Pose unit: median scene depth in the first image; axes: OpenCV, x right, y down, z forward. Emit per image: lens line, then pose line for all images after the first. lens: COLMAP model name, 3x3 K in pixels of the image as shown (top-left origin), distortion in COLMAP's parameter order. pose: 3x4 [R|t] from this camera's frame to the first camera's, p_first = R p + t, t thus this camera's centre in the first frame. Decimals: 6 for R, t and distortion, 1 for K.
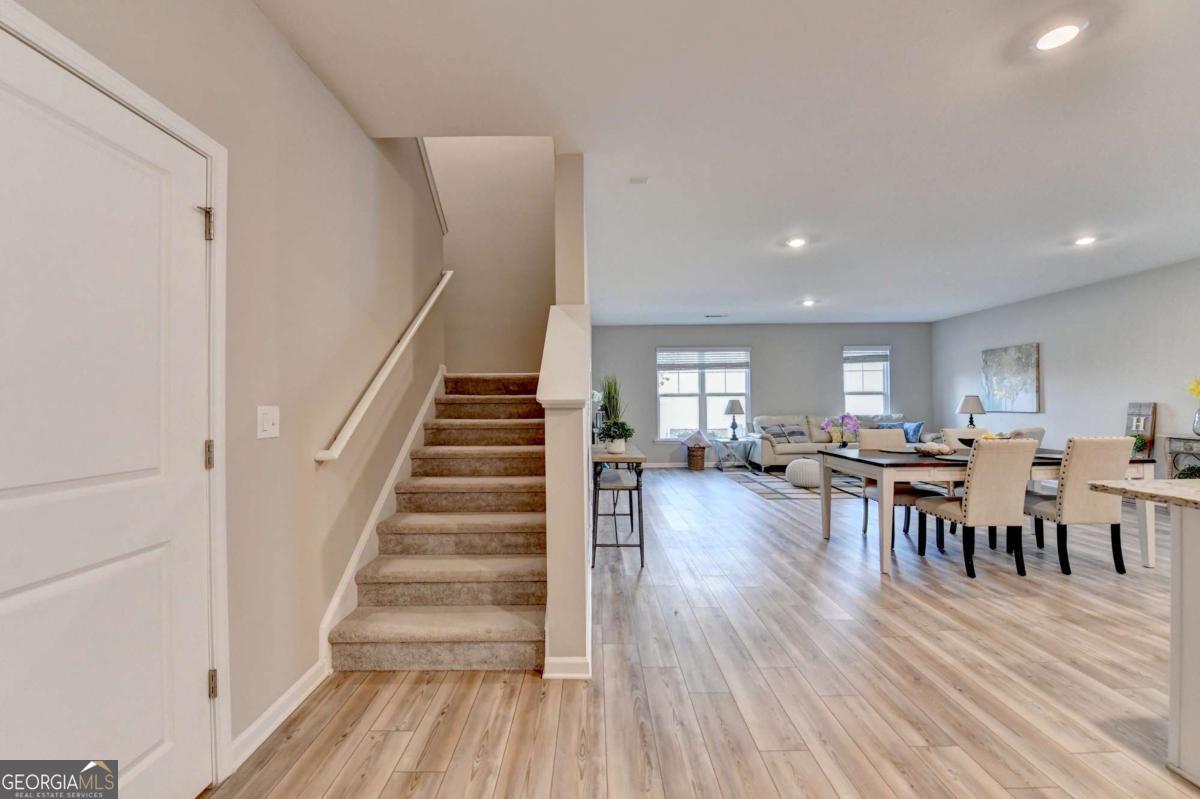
lens RADIAL K [[477.2, 0, 581.7], [0, 477.2, 403.6], [0, 0, 1]] dist [-0.031176, -0.000092]
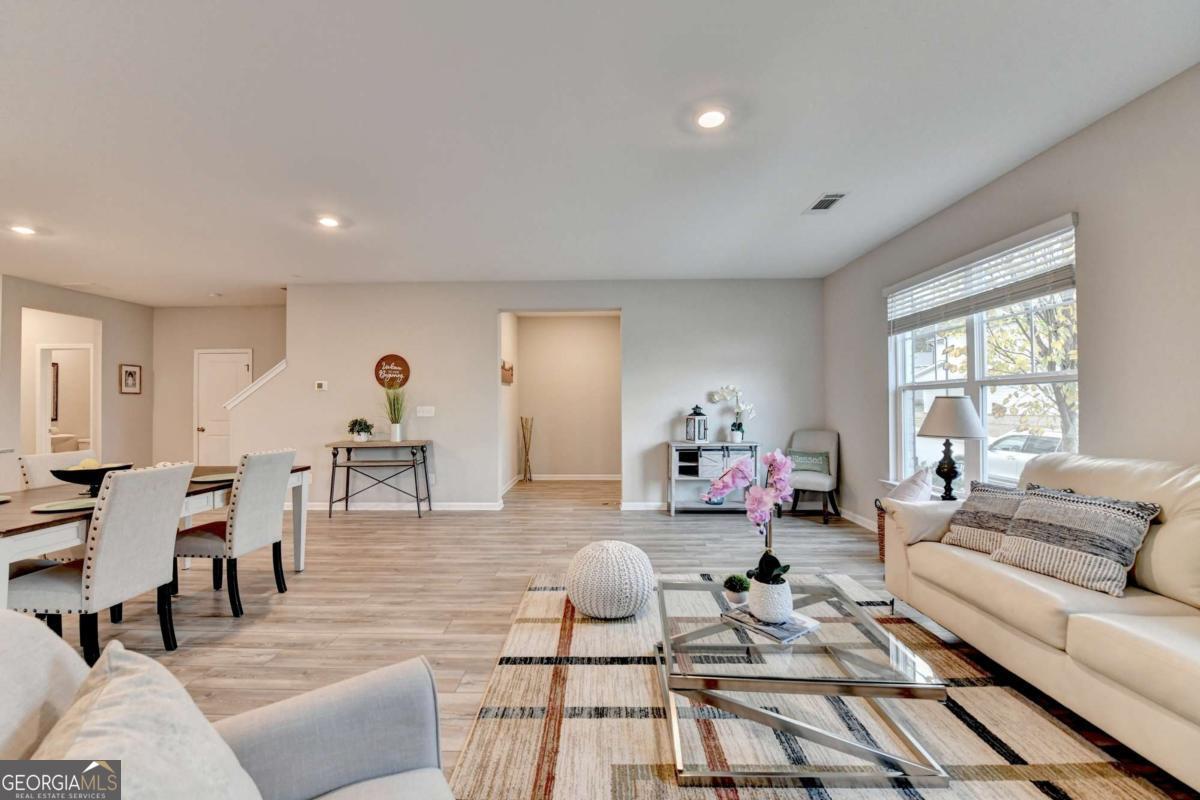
lens RADIAL K [[486.6, 0, 591.8], [0, 486.6, 400.4], [0, 0, 1]] dist [-0.015991, -0.000157]
pose [[0.011730, -0.001922, -0.999929, 0.785858], [0.008238, 0.999964, -0.001825, -0.006941], [0.999897, -0.008216, 0.011746, 0.856124]]
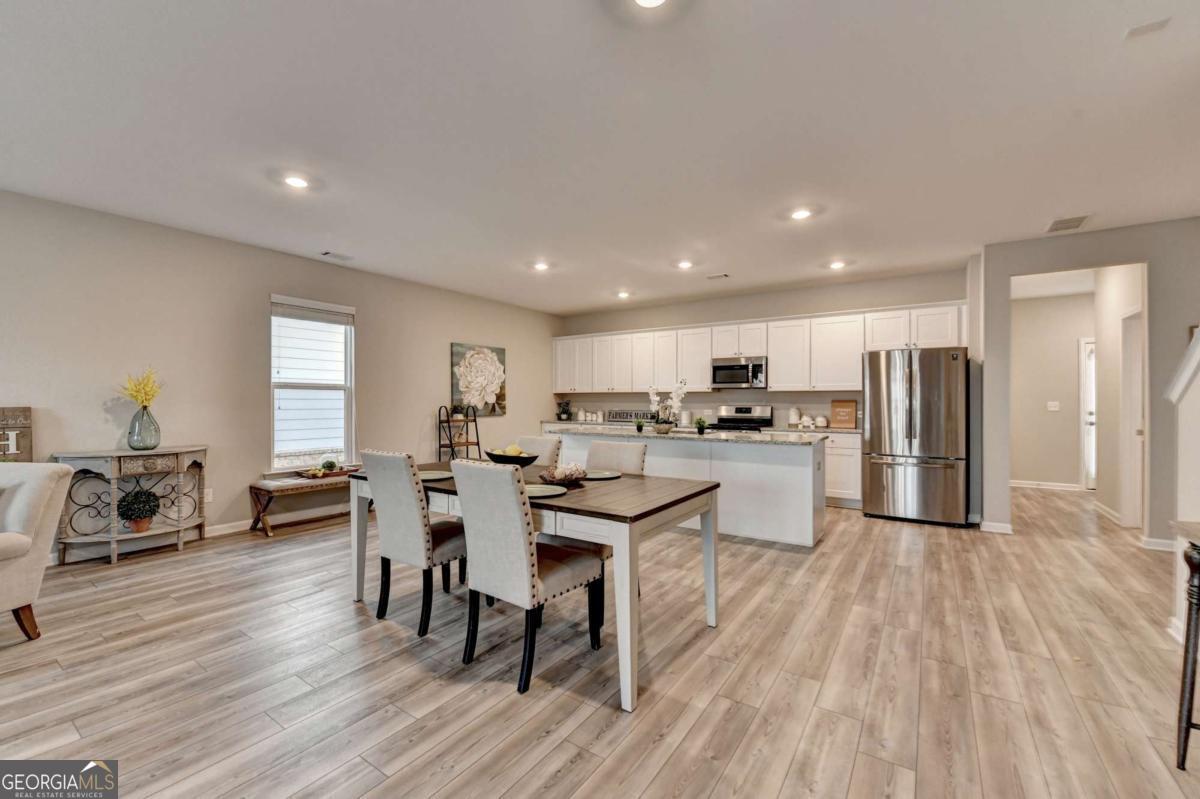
lens RADIAL K [[492.6, 0, 600.1], [0, 492.6, 404.0], [0, 0, 1]] dist [-0.016261, -0.001074]
pose [[-0.846446, 0.006503, 0.532435, 0.168515], [0.005878, 0.999979, -0.002870, -0.000254], [-0.532442, 0.000700, -0.846466, 0.798924]]
